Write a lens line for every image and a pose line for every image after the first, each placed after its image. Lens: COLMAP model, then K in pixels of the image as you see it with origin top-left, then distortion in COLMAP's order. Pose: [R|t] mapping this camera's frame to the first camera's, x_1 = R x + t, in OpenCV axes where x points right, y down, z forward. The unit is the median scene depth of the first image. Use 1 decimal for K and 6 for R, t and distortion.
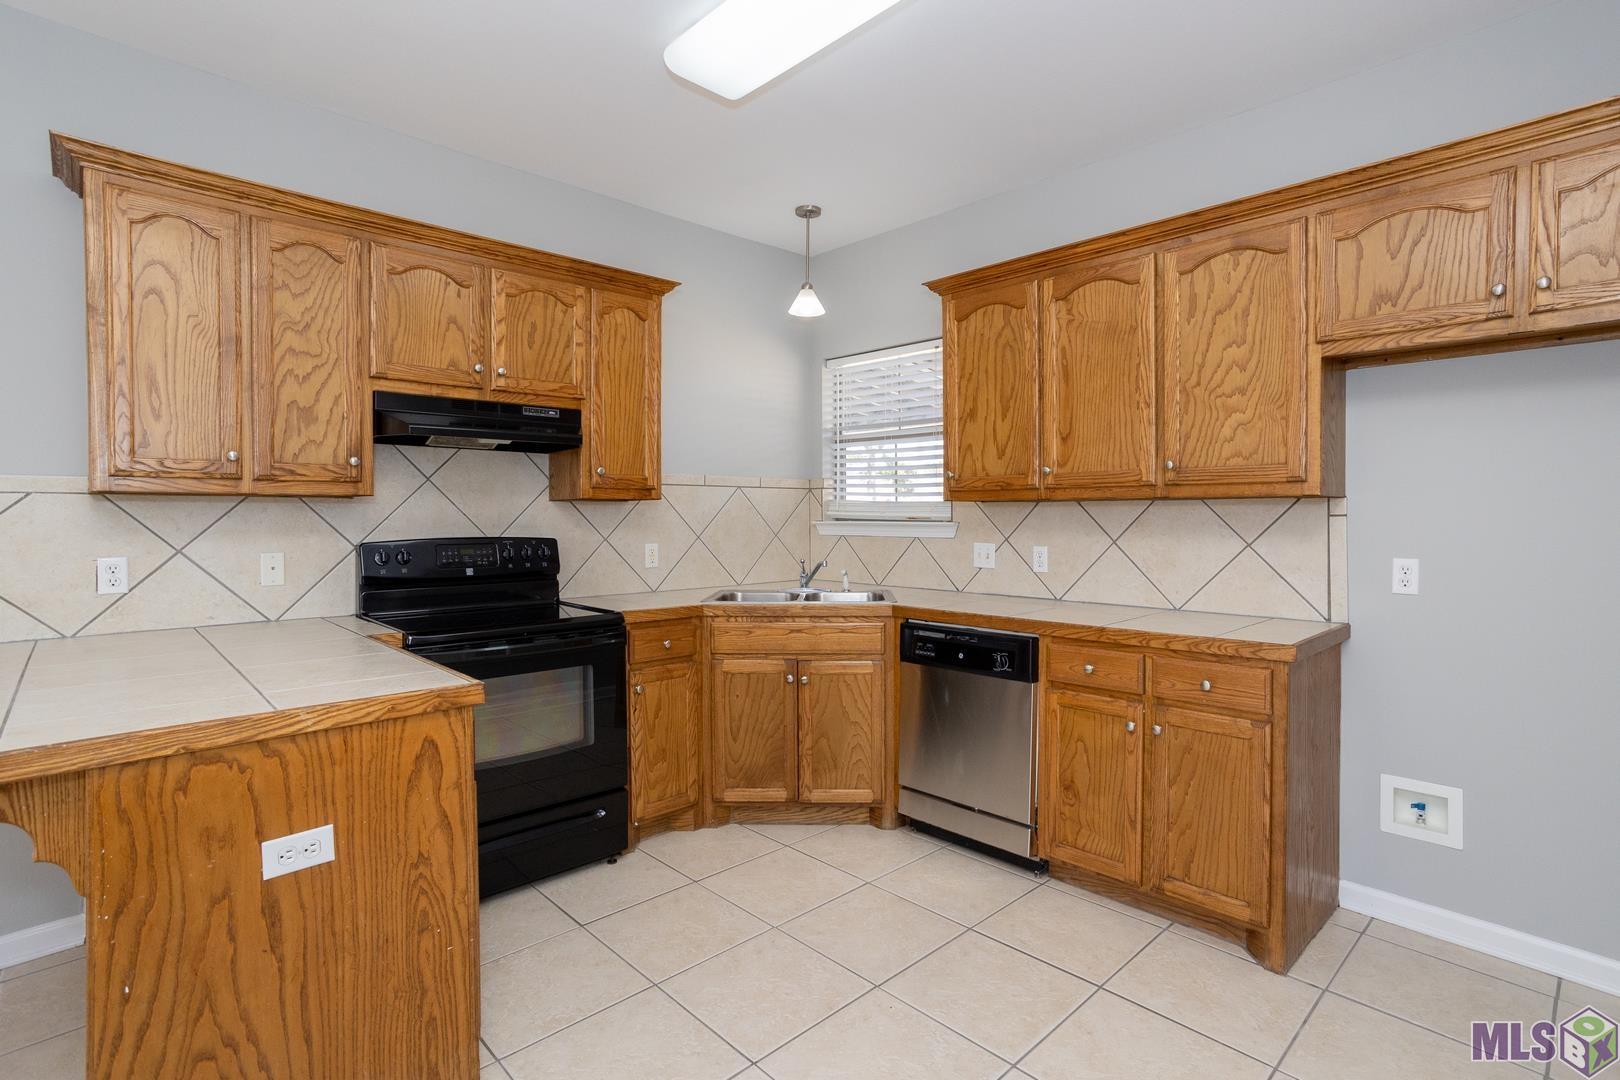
lens RADIAL K [[775.8, 0, 842.7], [0, 775.8, 529.5], [0, 0, 1]] dist [-0.033407, 0.024848]
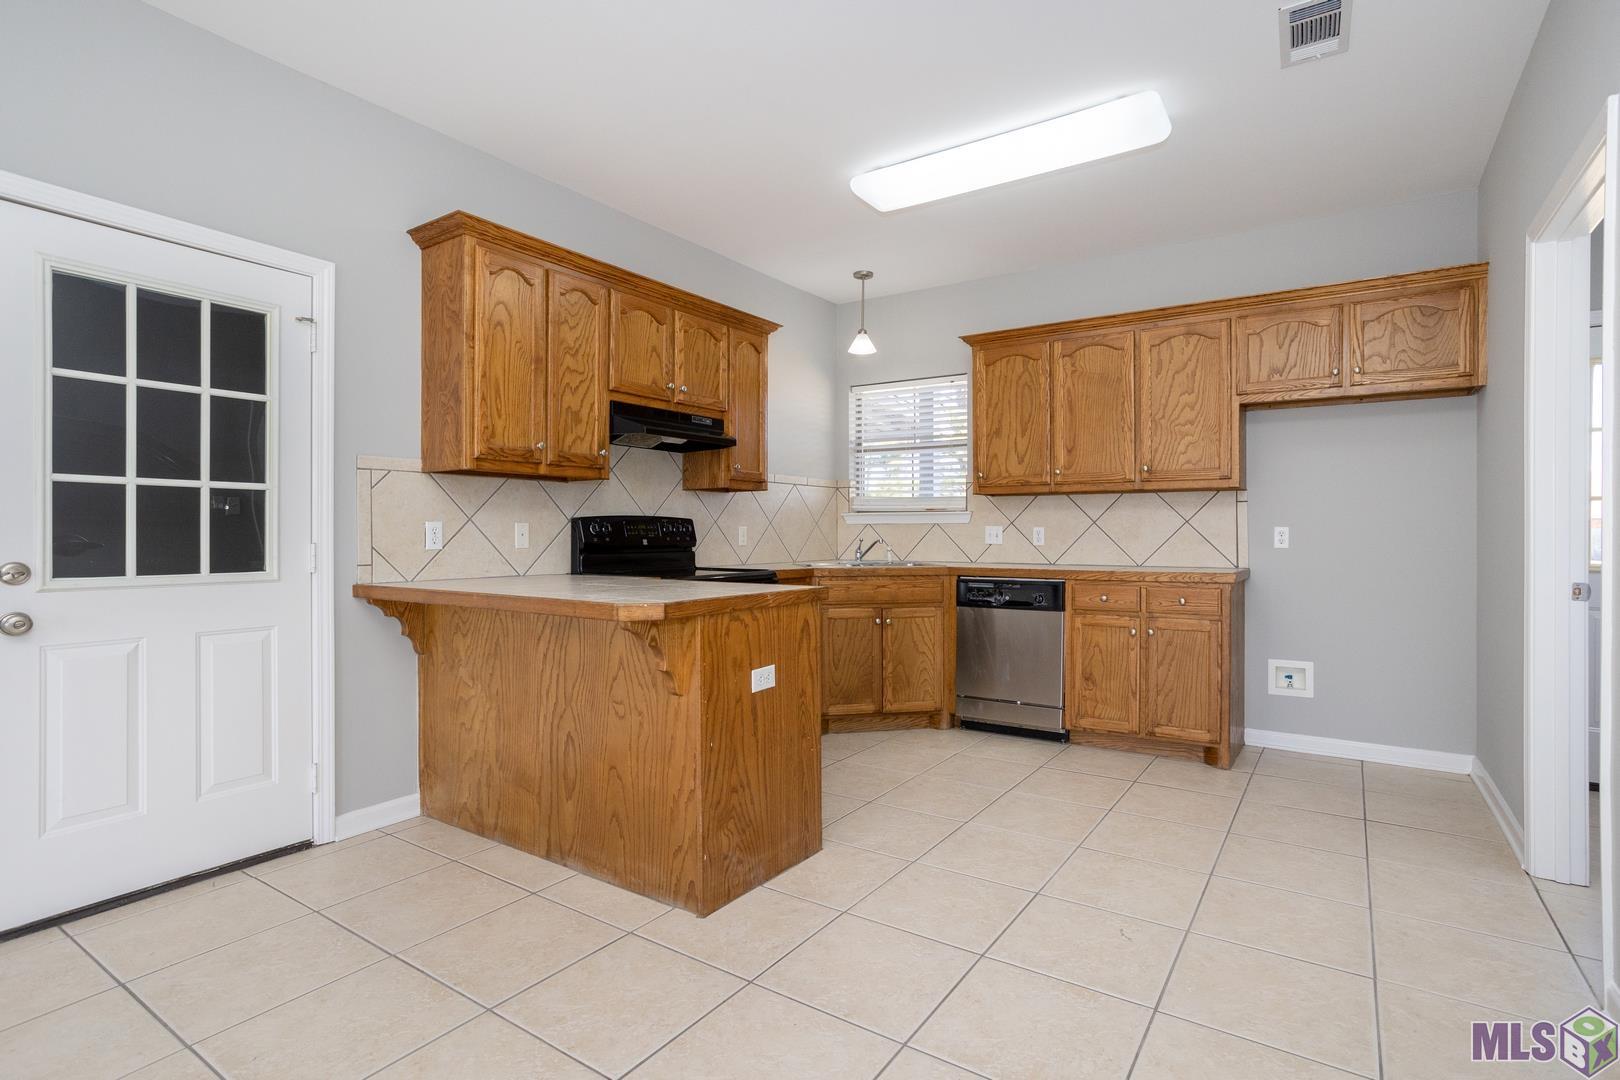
lens RADIAL K [[782.9, 0, 841.1], [0, 782.9, 539.6], [0, 0, 1]] dist [-0.013831, 0.000089]
pose [[0.976596, 0.000141, 0.215080, -0.516839], [0.002185, 0.999942, -0.010577, 0.075669], [-0.215069, 0.010799, 0.976539, -0.406500]]
